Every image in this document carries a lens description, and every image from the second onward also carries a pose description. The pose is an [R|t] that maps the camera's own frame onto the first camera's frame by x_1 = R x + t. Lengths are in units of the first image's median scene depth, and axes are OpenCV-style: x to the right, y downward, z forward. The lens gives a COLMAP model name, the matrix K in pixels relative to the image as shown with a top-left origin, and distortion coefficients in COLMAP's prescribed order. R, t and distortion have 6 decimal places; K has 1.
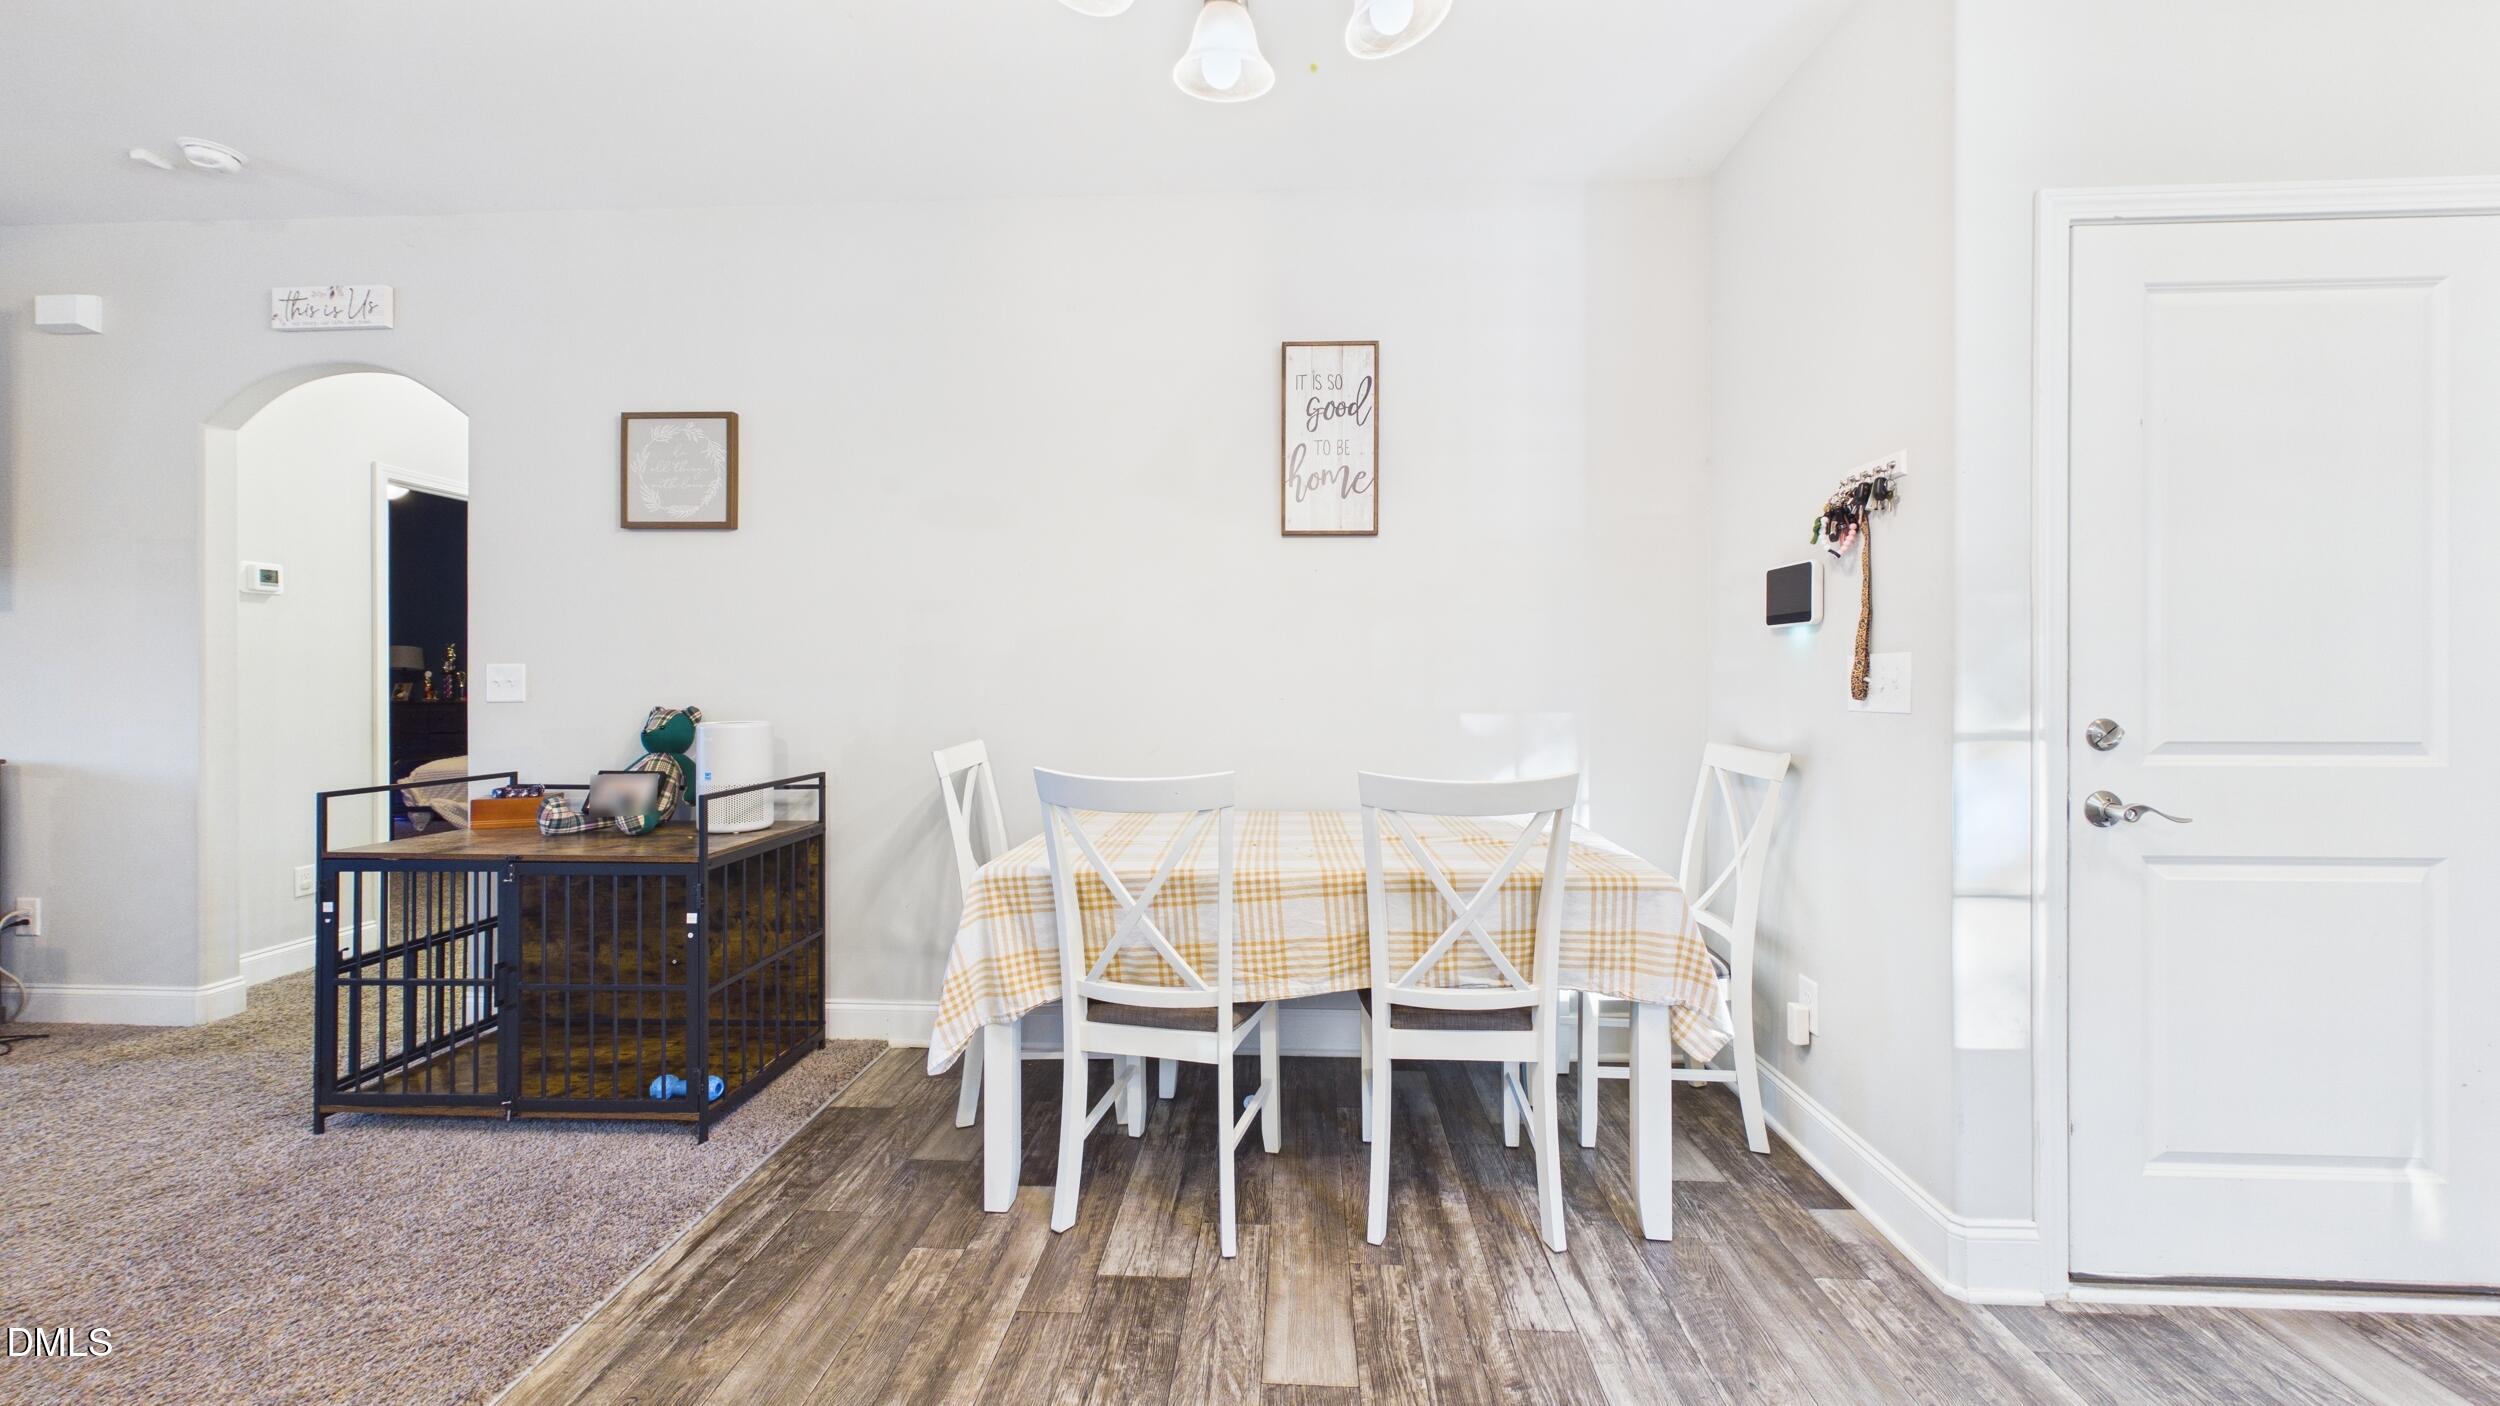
lens RADIAL K [[916.2, 0, 1248.9], [0, 916.2, 679.5], [0, 0, 1]] dist [-0.000044, 0.000255]
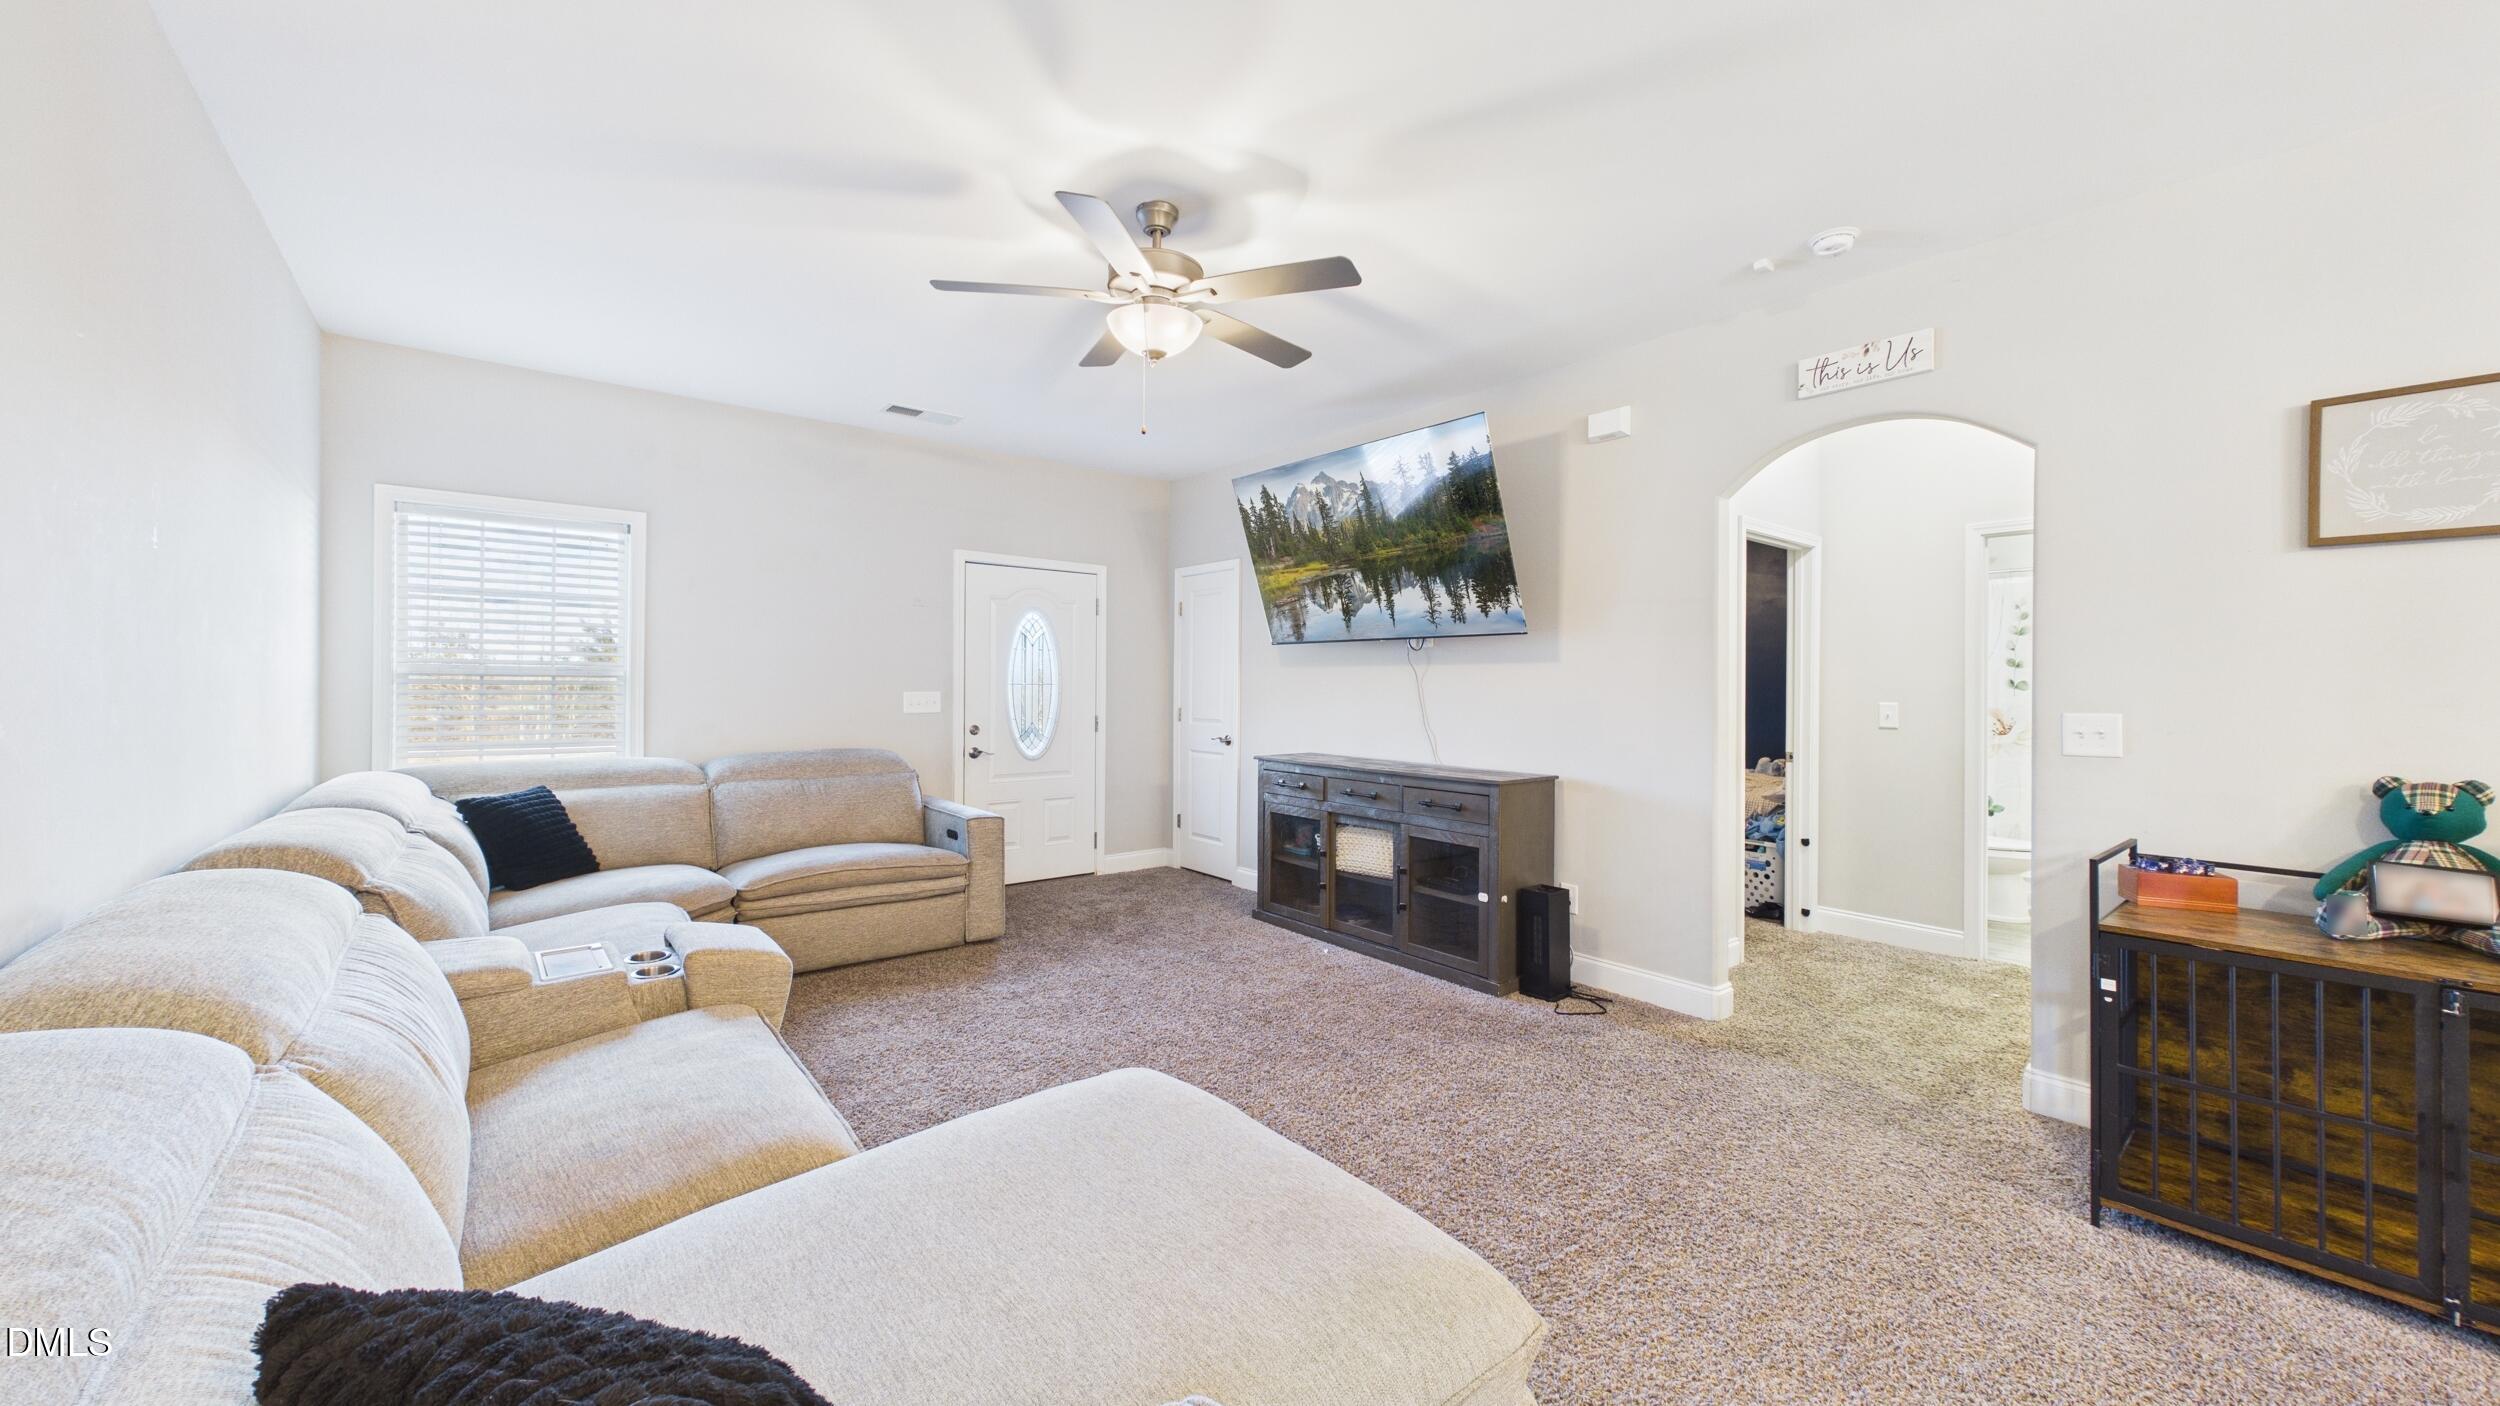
lens RADIAL K [[916.2, 0, 1248.9], [0, 916.2, 679.5], [0, 0, 1]] dist [-0.000044, 0.000255]
pose [[0.672788, -0.000403, -0.739835, -0.728241], [-0.011192, 0.999880, -0.010722, -0.032003], [0.739751, 0.015493, 0.672703, -0.215115]]
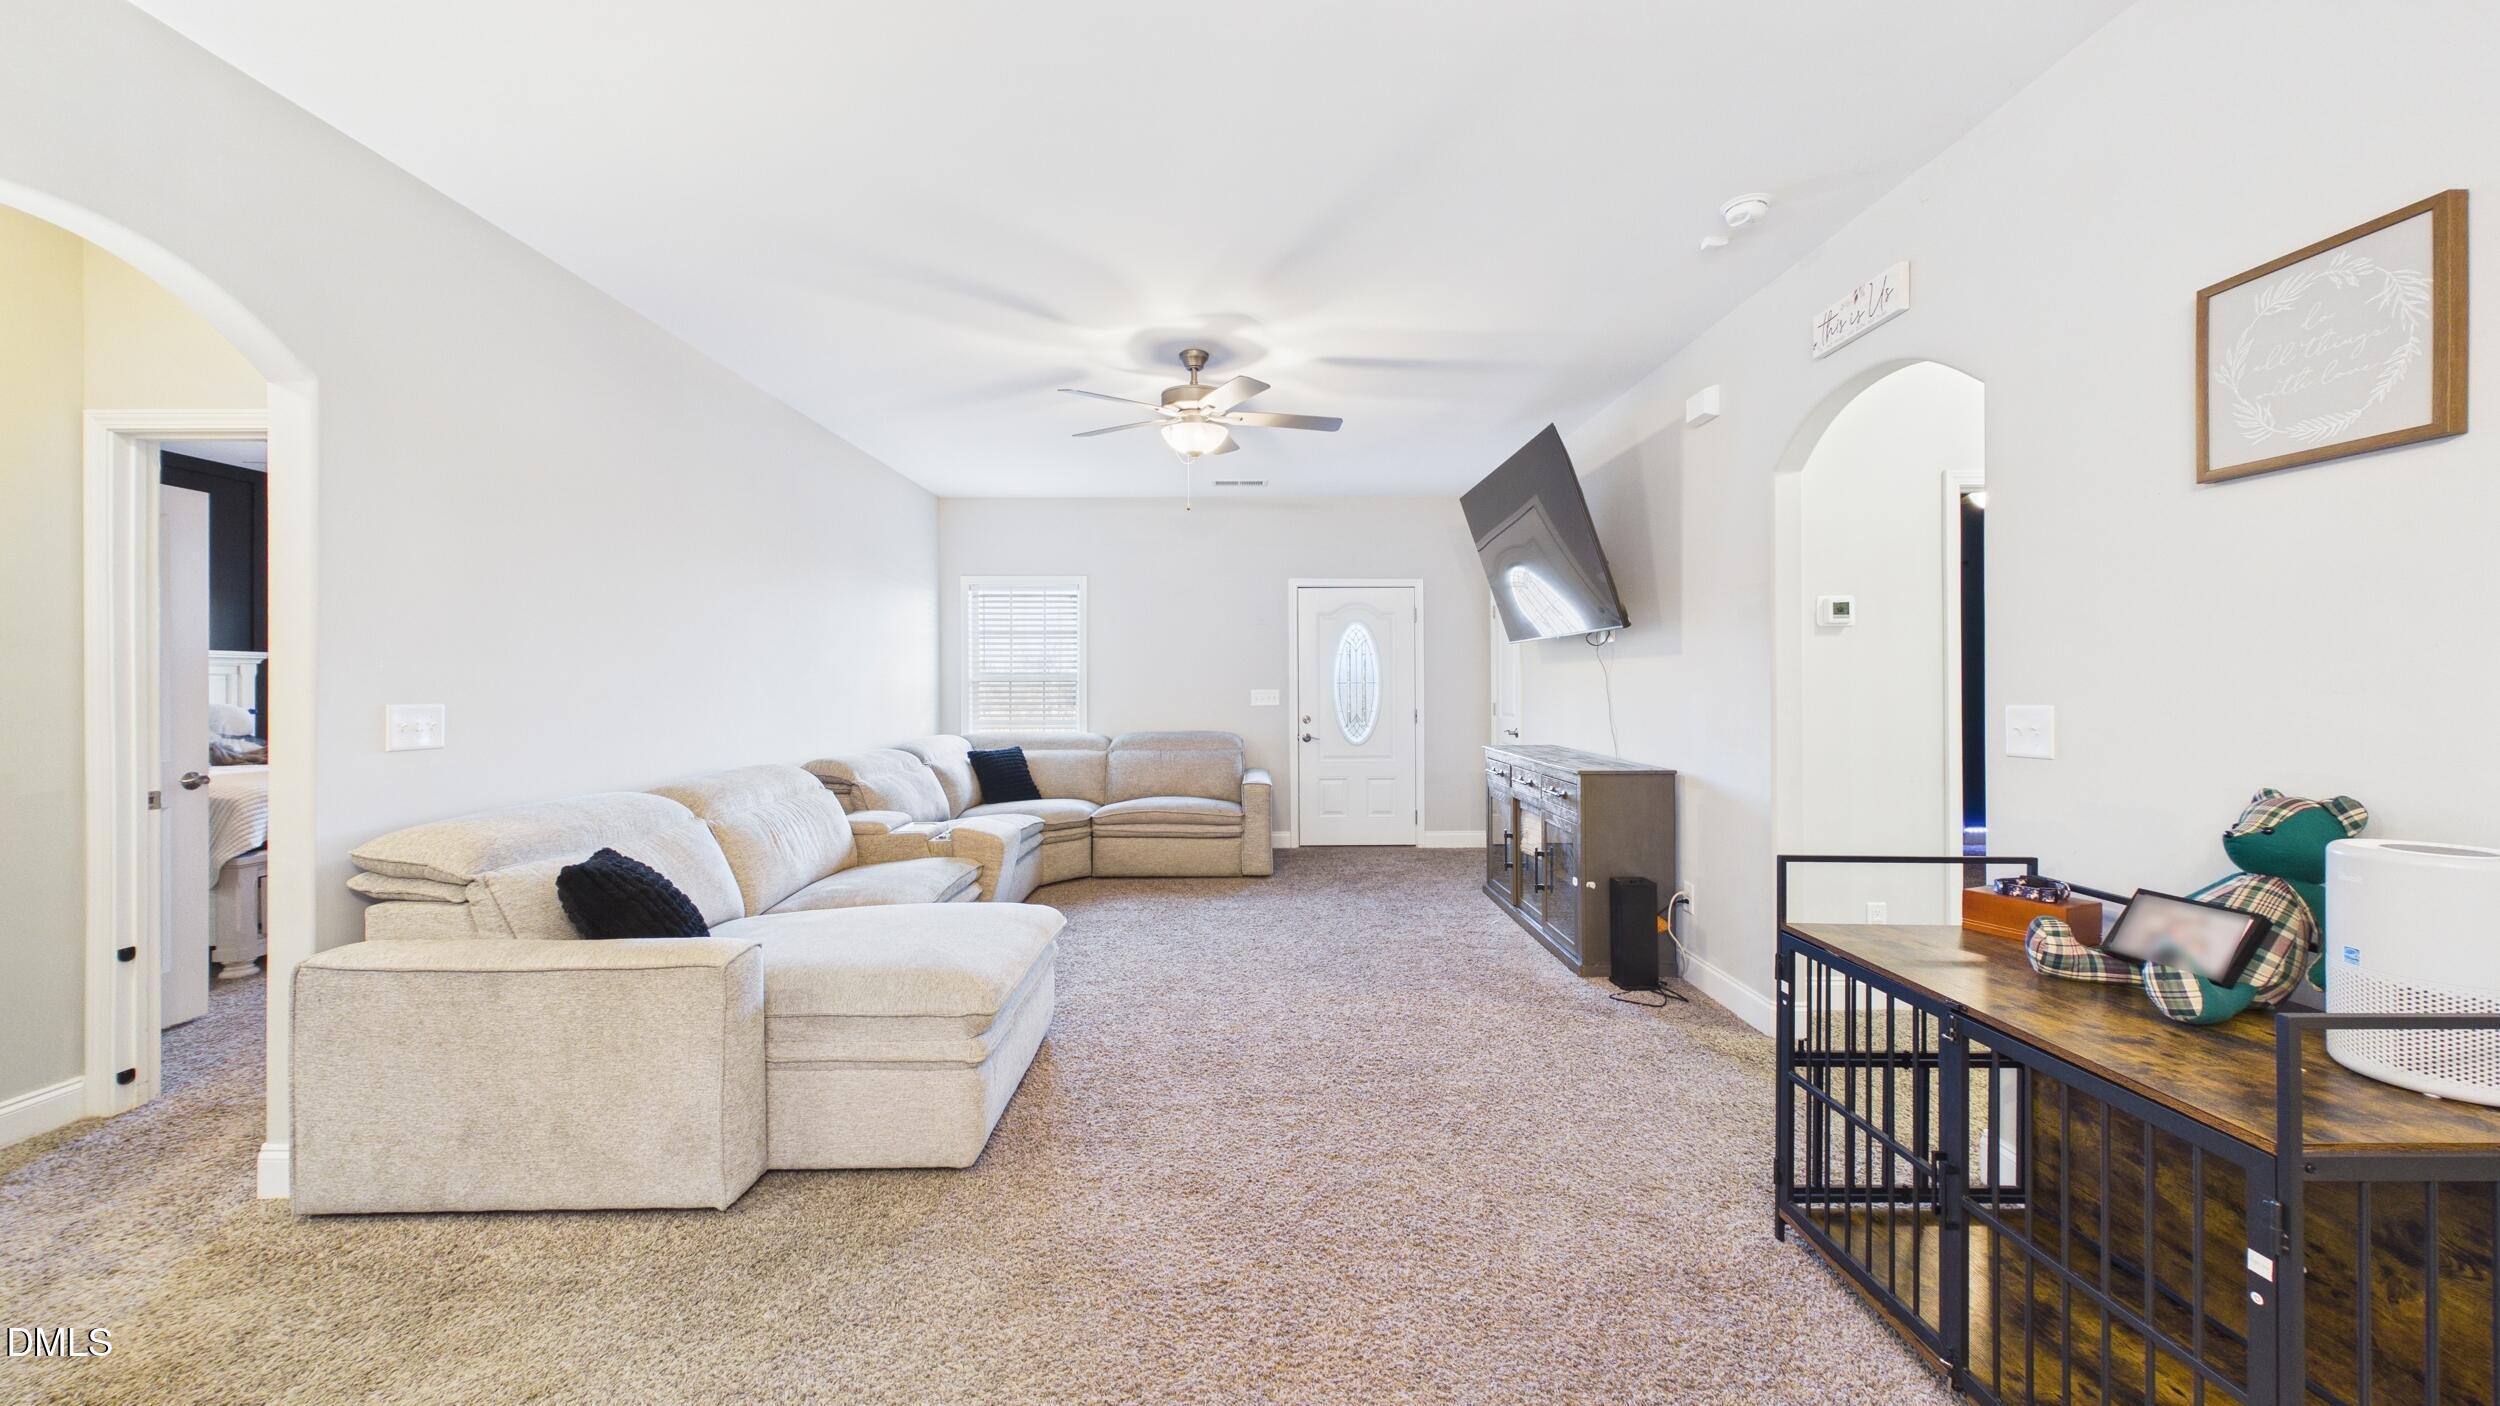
lens RADIAL K [[916.2, 0, 1248.9], [0, 916.2, 679.5], [0, 0, 1]] dist [-0.000044, 0.000255]
pose [[0.059325, -0.005218, -0.998225, -0.125061], [-0.000568, 0.999986, -0.005261, -0.034247], [0.998239, 0.000879, 0.059322, 0.349563]]
